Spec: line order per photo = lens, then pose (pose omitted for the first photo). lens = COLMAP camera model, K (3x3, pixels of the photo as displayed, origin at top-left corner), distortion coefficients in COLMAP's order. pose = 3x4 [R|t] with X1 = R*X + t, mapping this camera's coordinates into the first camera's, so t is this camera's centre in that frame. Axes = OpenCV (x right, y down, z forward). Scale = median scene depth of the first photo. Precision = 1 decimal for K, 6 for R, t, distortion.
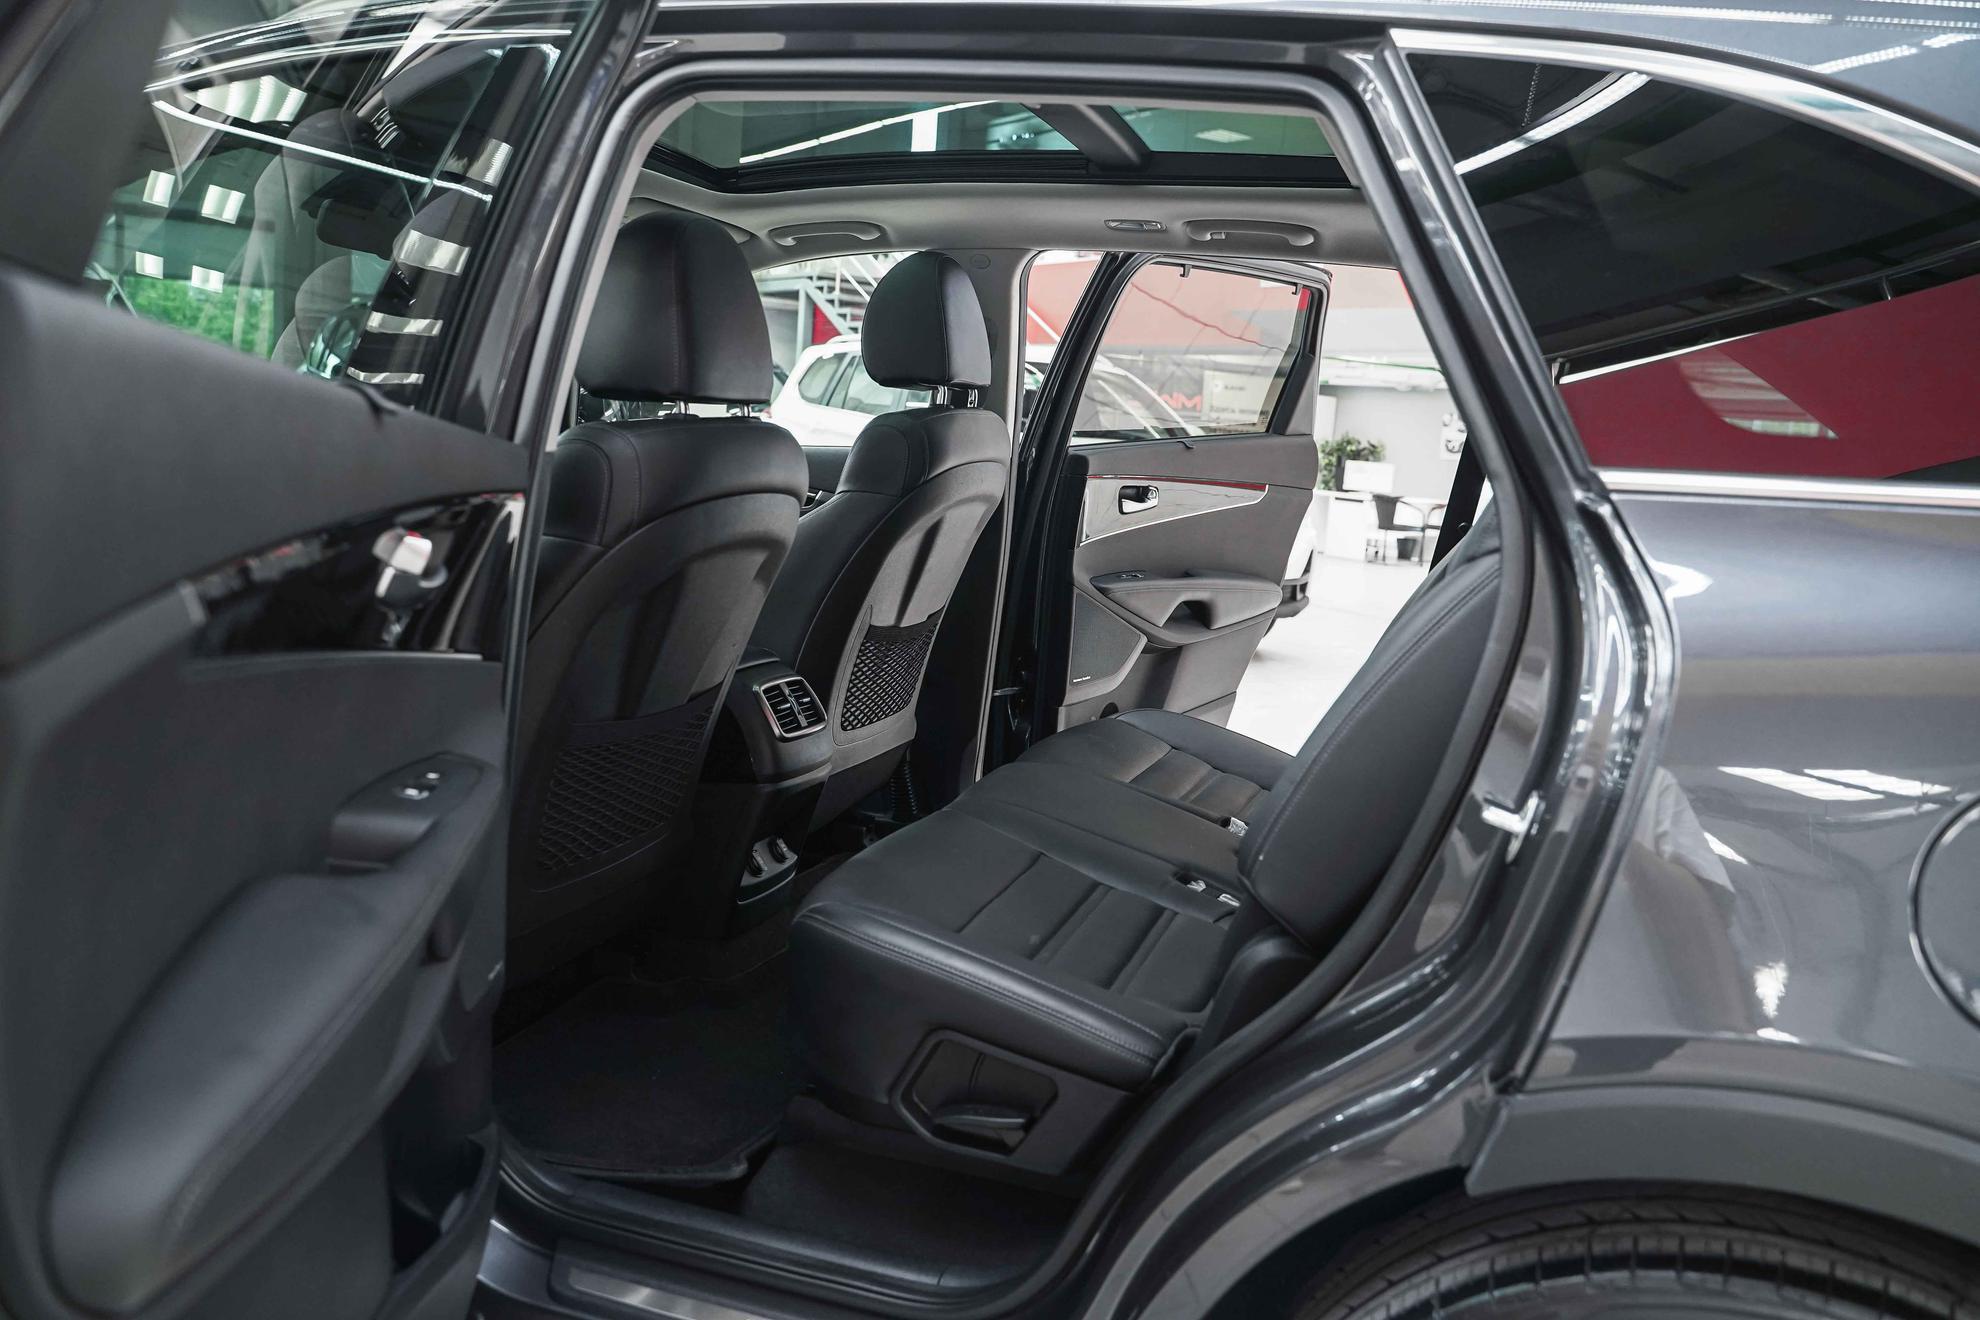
lens RADIAL K [[1564.4, 0, 1012.2], [0, 1564.4, 660.5], [0, 0, 1]] dist [-0.010405, -0.001300]
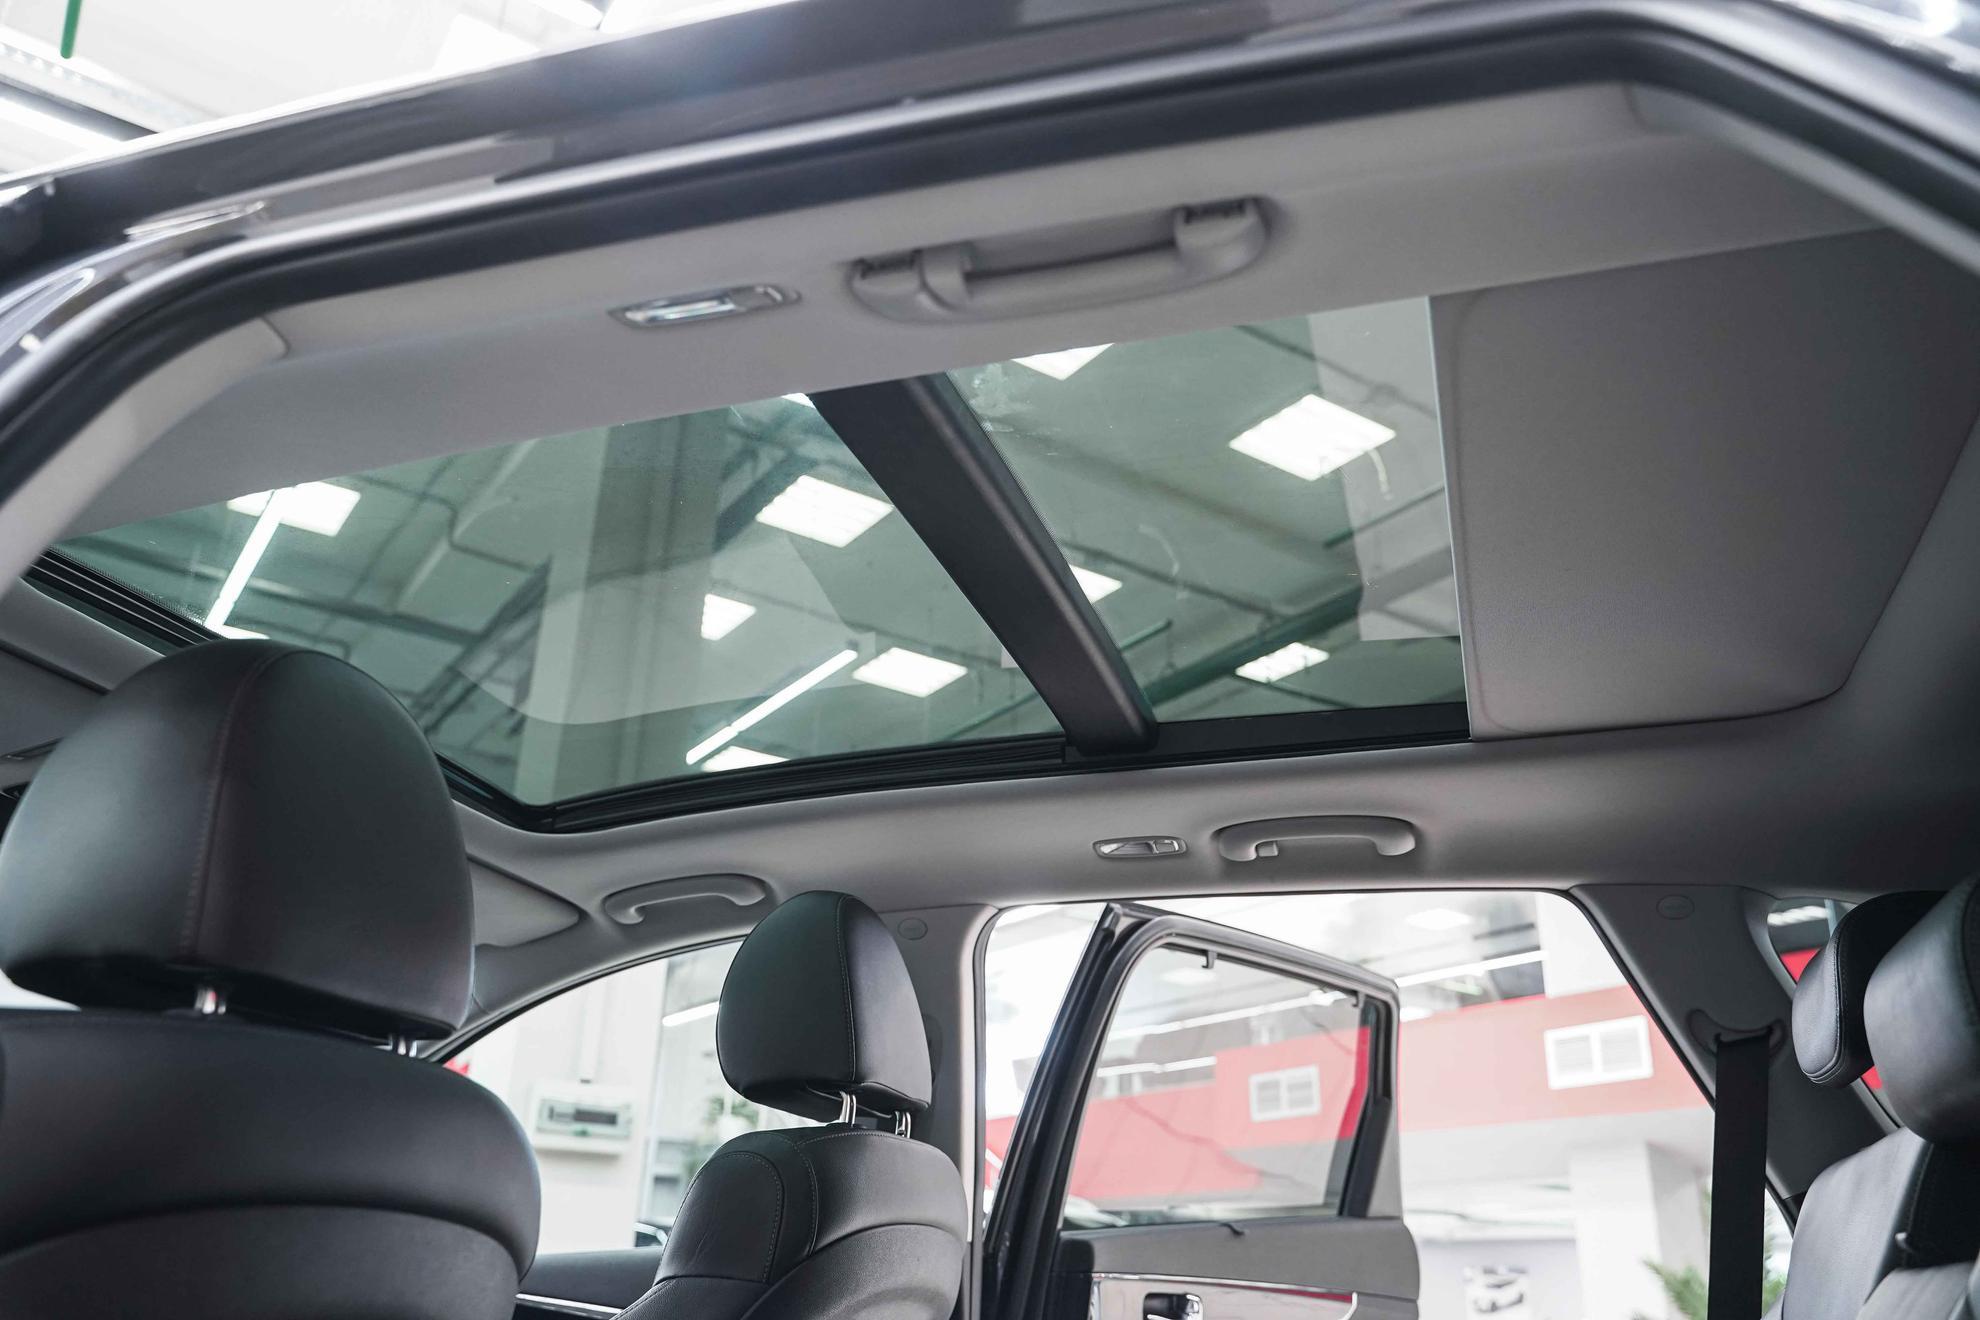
lens RADIAL K [[1564.4, 0, 1012.2], [0, 1564.4, 660.5], [0, 0, 1]] dist [-0.010405, -0.001300]
pose [[0.998752, -0.040186, 0.029673, 0.006953], [0.049764, 0.852159, -0.520912, -0.000119], [-0.004353, 0.521738, 0.853095, 0.373889]]
